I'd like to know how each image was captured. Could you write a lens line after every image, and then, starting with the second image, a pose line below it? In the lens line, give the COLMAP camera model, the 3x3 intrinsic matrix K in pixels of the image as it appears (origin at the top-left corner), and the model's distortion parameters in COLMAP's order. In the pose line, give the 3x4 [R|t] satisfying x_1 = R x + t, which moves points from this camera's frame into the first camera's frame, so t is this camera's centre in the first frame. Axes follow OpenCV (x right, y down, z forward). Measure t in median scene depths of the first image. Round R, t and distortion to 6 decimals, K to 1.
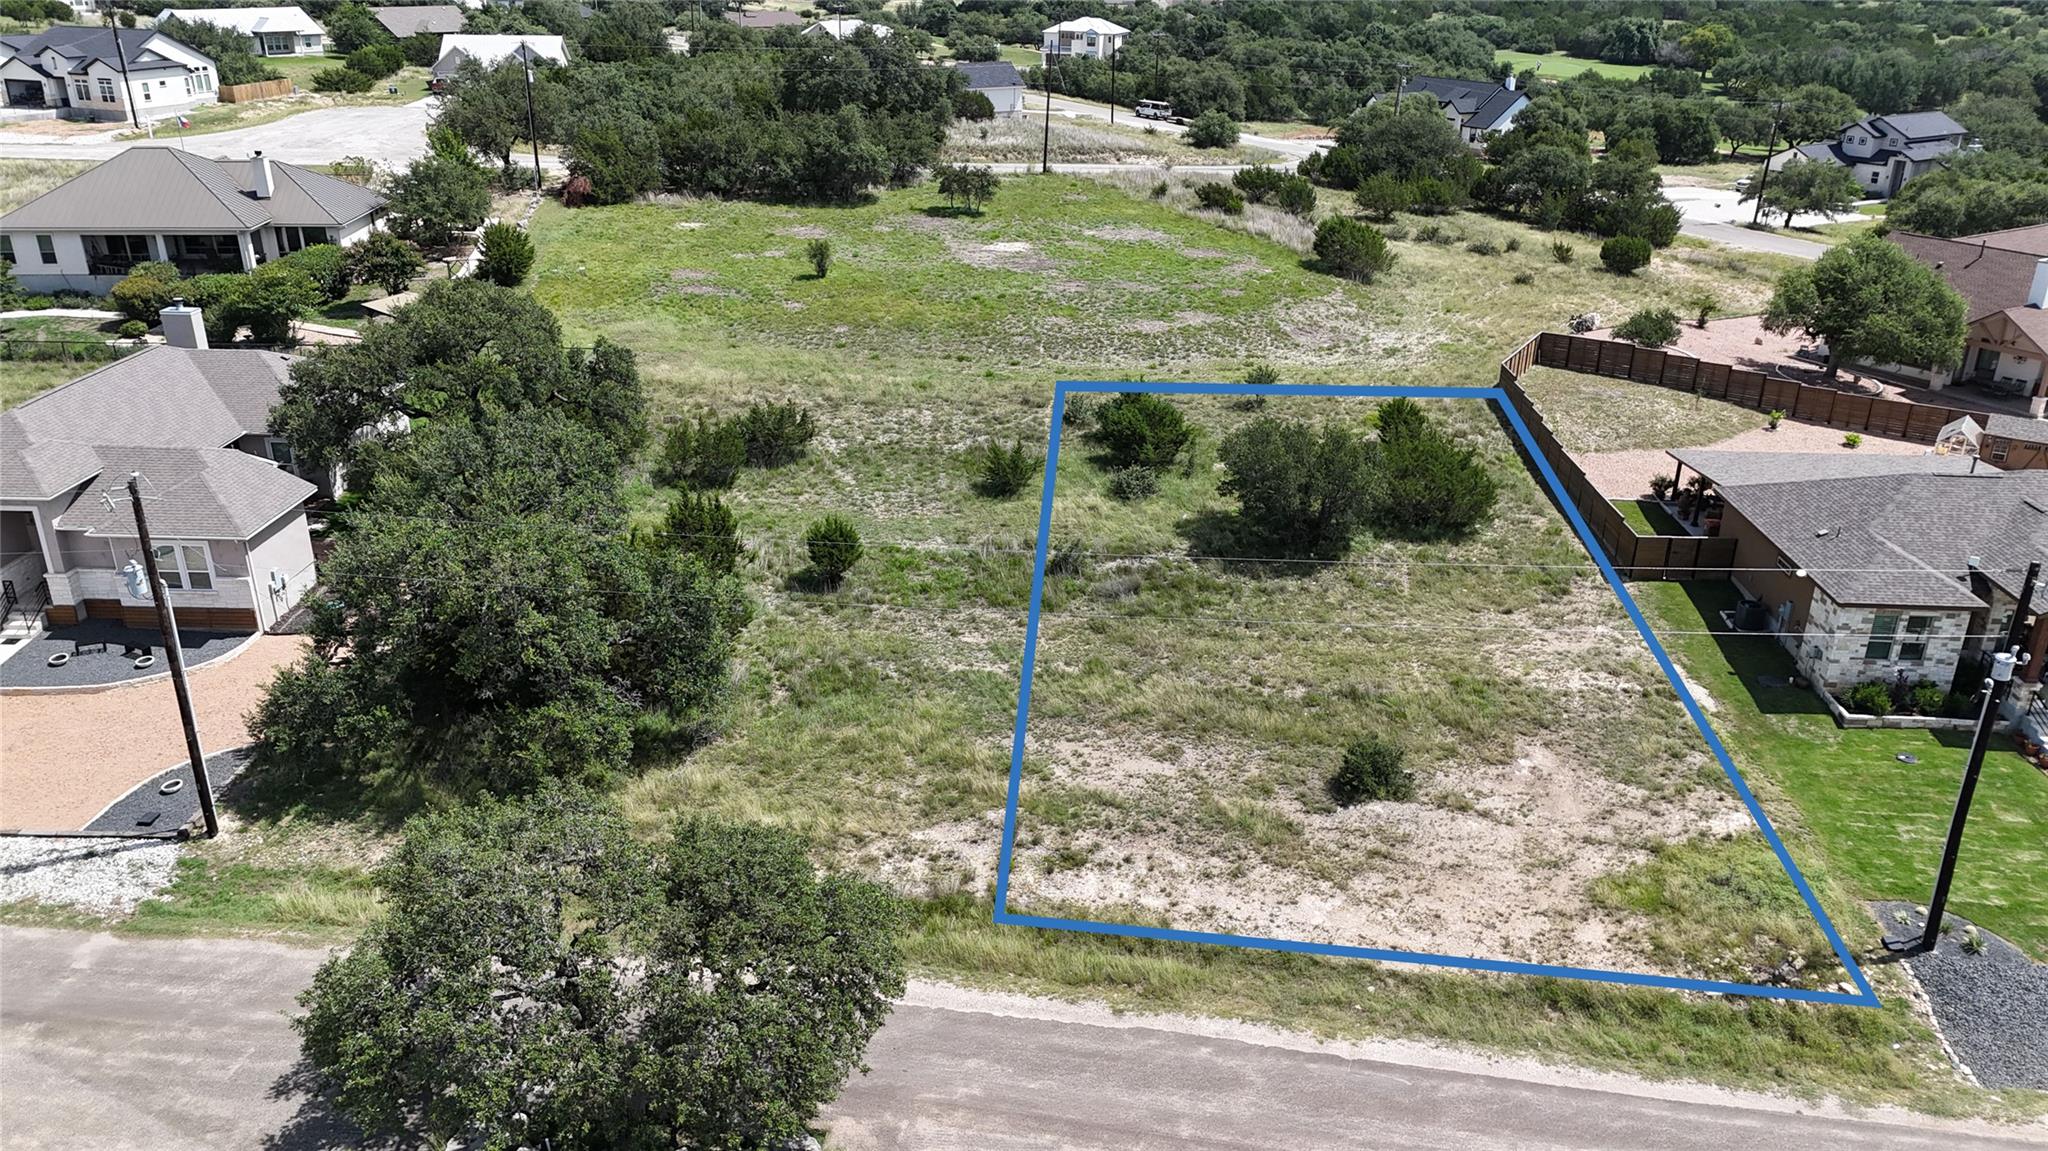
lens RADIAL K [[1495.1, 0, 1023.1], [0, 1495.1, 578.1], [0, 0, 1]] dist [0.053886, -0.043199]
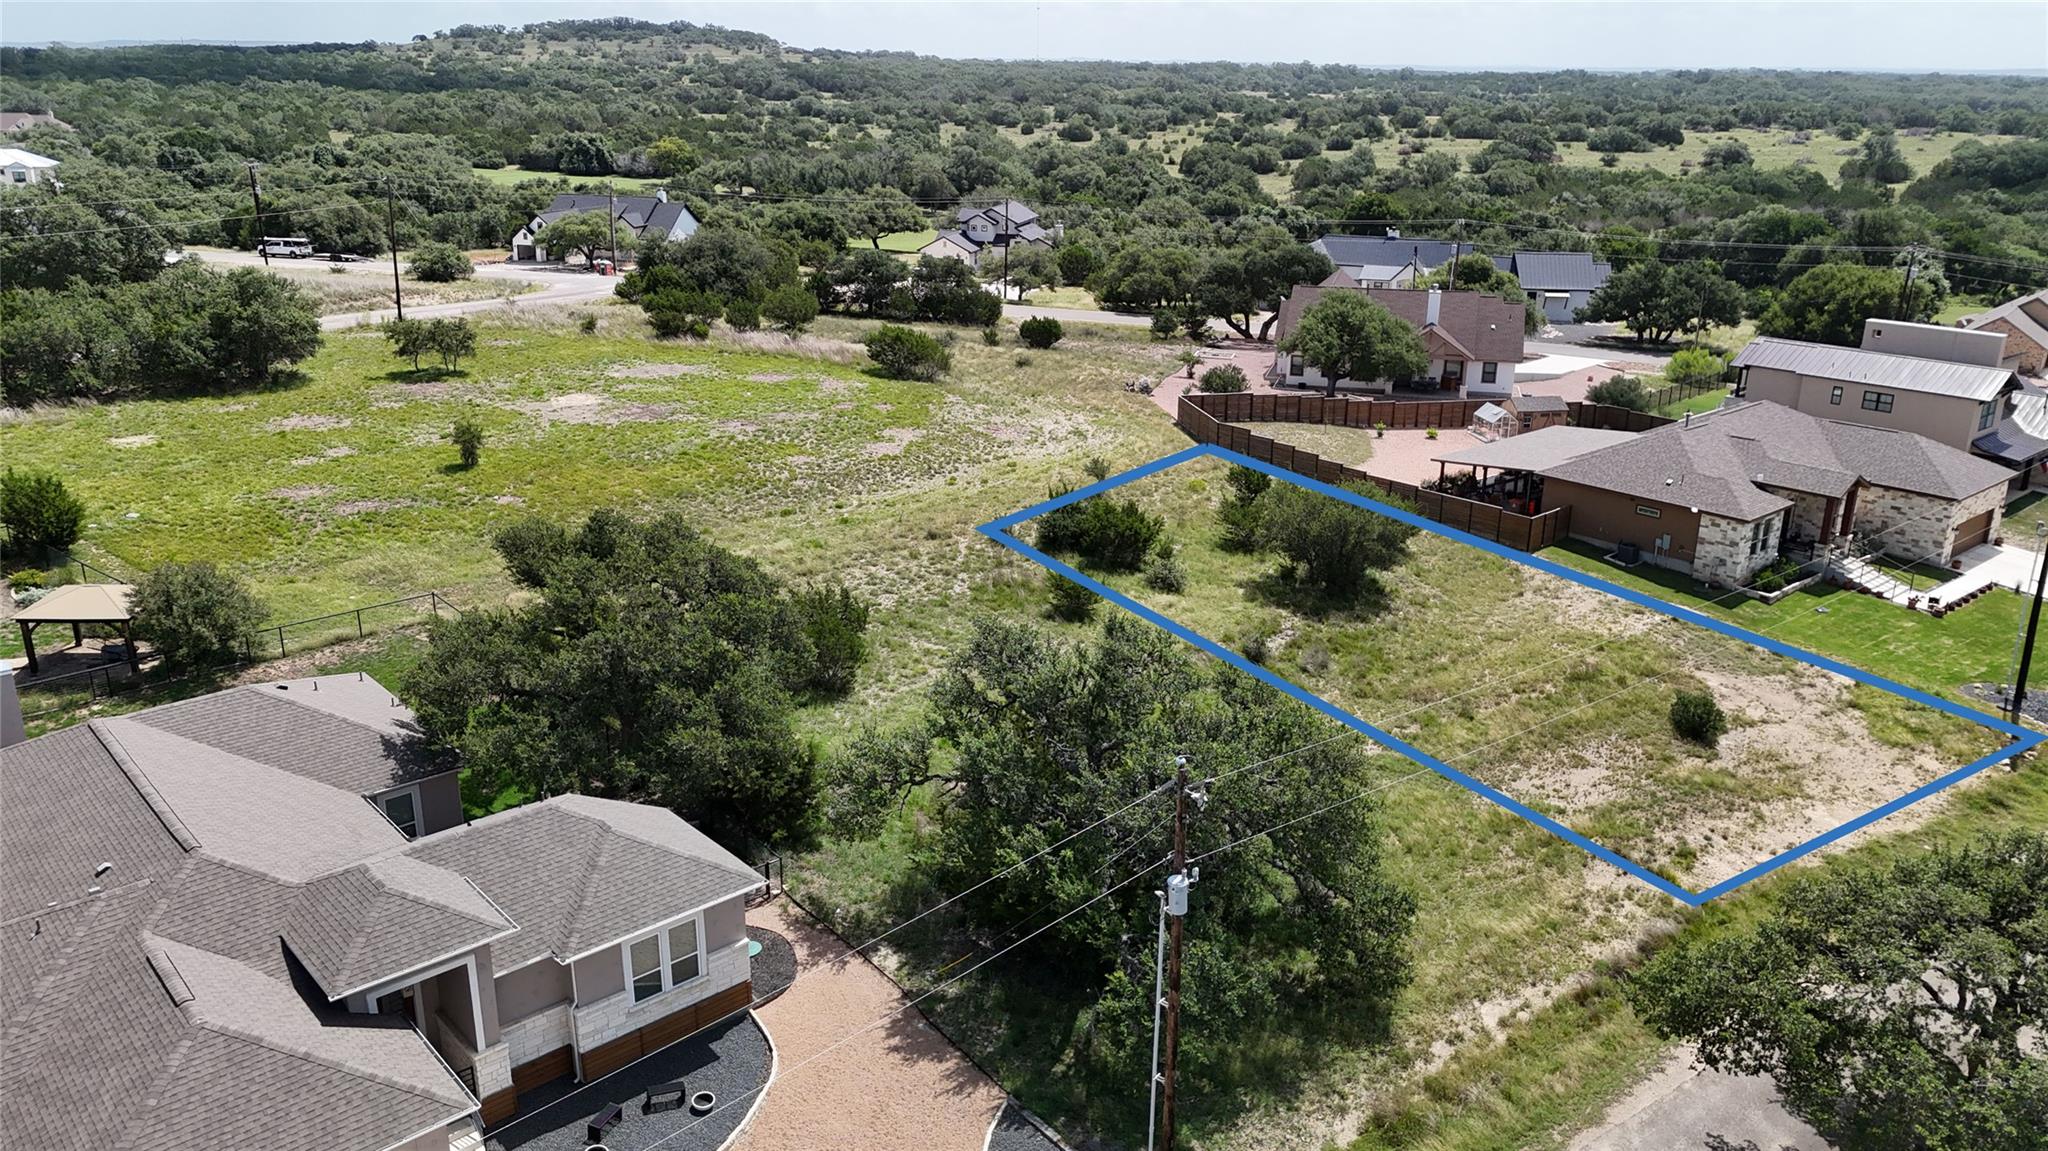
lens RADIAL K [[1495.1, 0, 1029.9], [0, 1495.1, 574.2], [0, 0, 1]] dist [0.053886, -0.043199]
pose [[0.721599, -0.225537, 0.654544, -0.740946], [0.270155, 0.962226, 0.033724, -0.137983], [-0.637425, 0.152493, 0.755271, 0.294435]]
